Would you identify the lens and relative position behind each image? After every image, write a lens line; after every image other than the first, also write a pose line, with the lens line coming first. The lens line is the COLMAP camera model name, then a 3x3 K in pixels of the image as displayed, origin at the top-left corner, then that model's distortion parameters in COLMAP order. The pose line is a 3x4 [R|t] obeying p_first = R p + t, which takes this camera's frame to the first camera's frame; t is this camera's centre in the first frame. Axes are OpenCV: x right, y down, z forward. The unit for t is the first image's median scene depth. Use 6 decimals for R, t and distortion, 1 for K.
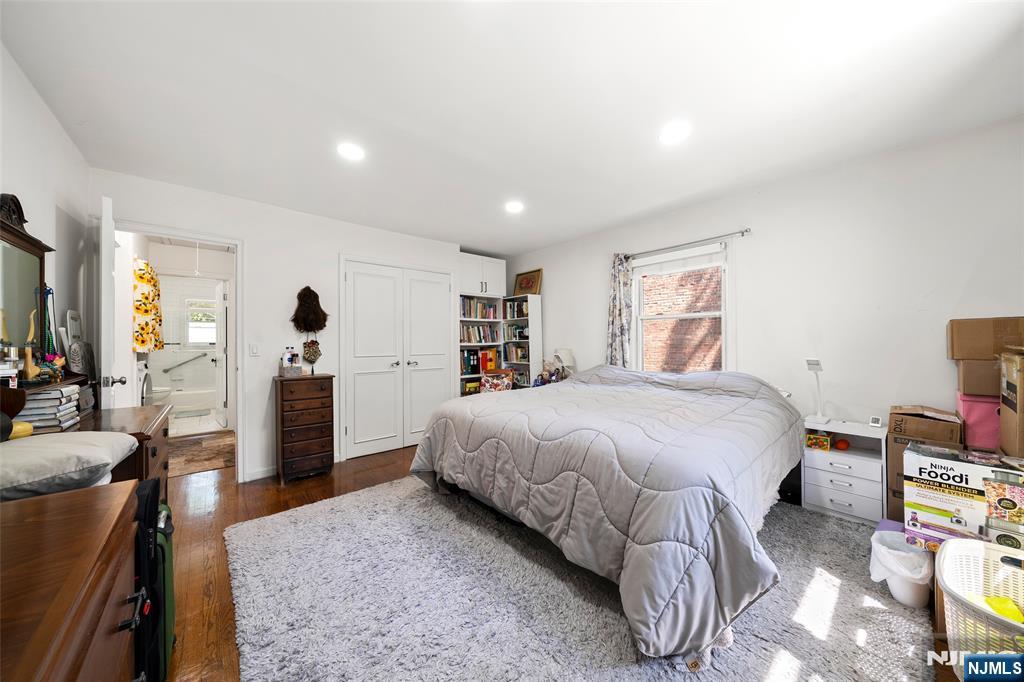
lens RADIAL K [[349.8, 0, 502.3], [0, 349.8, 342.8], [0, 0, 1]] dist [-0.001090, -0.000126]
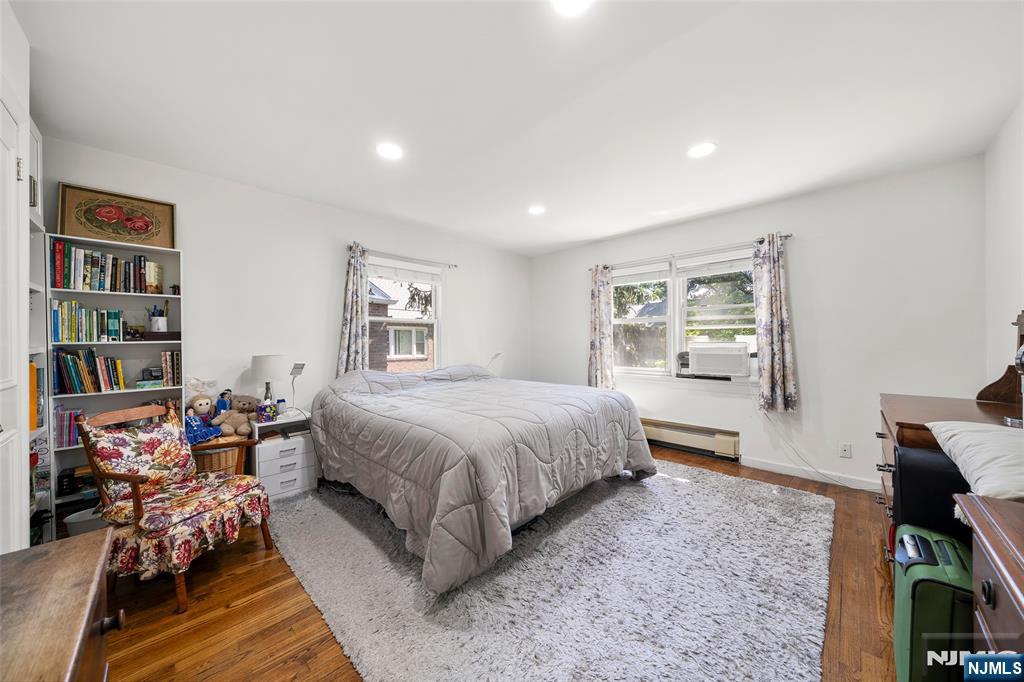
lens RADIAL K [[349.8, 0, 502.3], [0, 349.8, 342.8], [0, 0, 1]] dist [-0.001090, -0.000126]
pose [[-0.084722, 0.002001, 0.996403, -0.577876], [0.006413, 0.999978, -0.001463, 0.000343], [-0.996384, 0.006266, -0.084733, 0.695475]]
